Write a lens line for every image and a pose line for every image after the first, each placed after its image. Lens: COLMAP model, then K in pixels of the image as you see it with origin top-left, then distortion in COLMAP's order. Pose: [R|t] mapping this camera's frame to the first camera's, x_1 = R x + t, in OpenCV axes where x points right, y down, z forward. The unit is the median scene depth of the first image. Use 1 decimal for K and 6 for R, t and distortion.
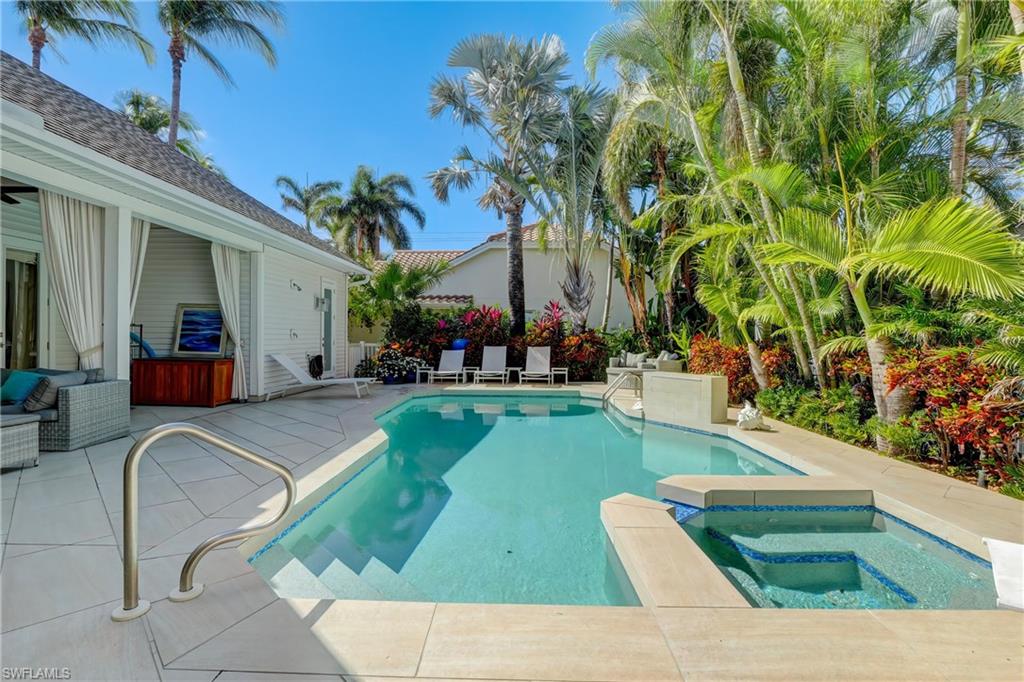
lens RADIAL K [[499.7, 0, 512.6], [0, 499.7, 343.4], [0, 0, 1]] dist [-0.011058, 0.000638]
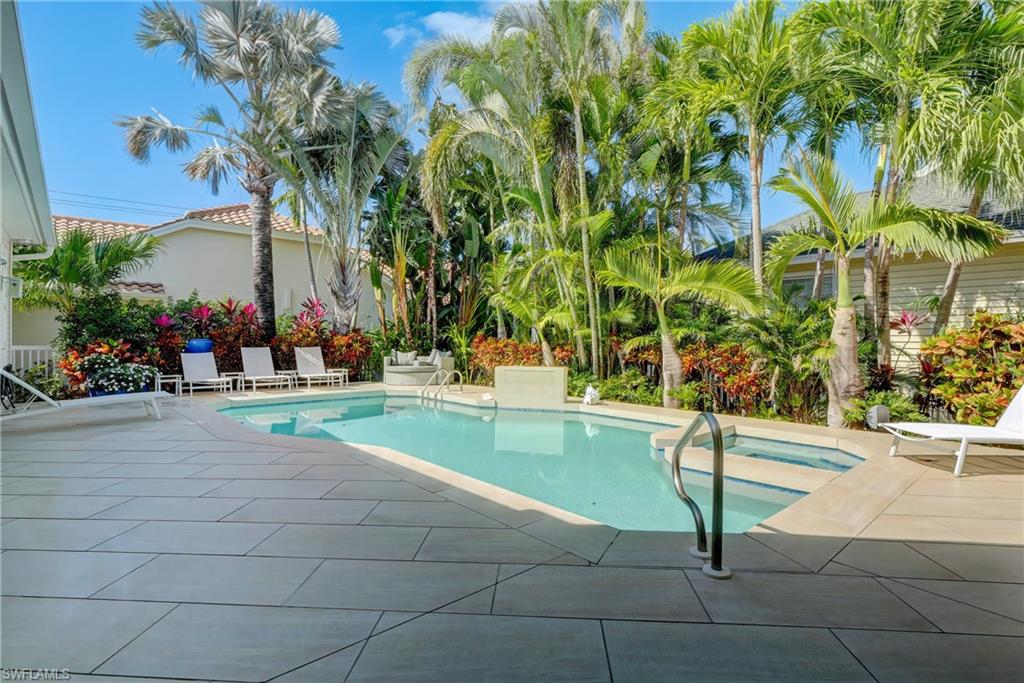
lens RADIAL K [[499.7, 0, 513.8], [0, 499.7, 341.3], [0, 0, 1]] dist [-0.011058, 0.000638]
pose [[0.731947, -0.006493, 0.681331, -0.298069], [0.007763, 0.999969, 0.001190, -0.002216], [-0.681318, 0.004418, 0.731975, 0.067486]]
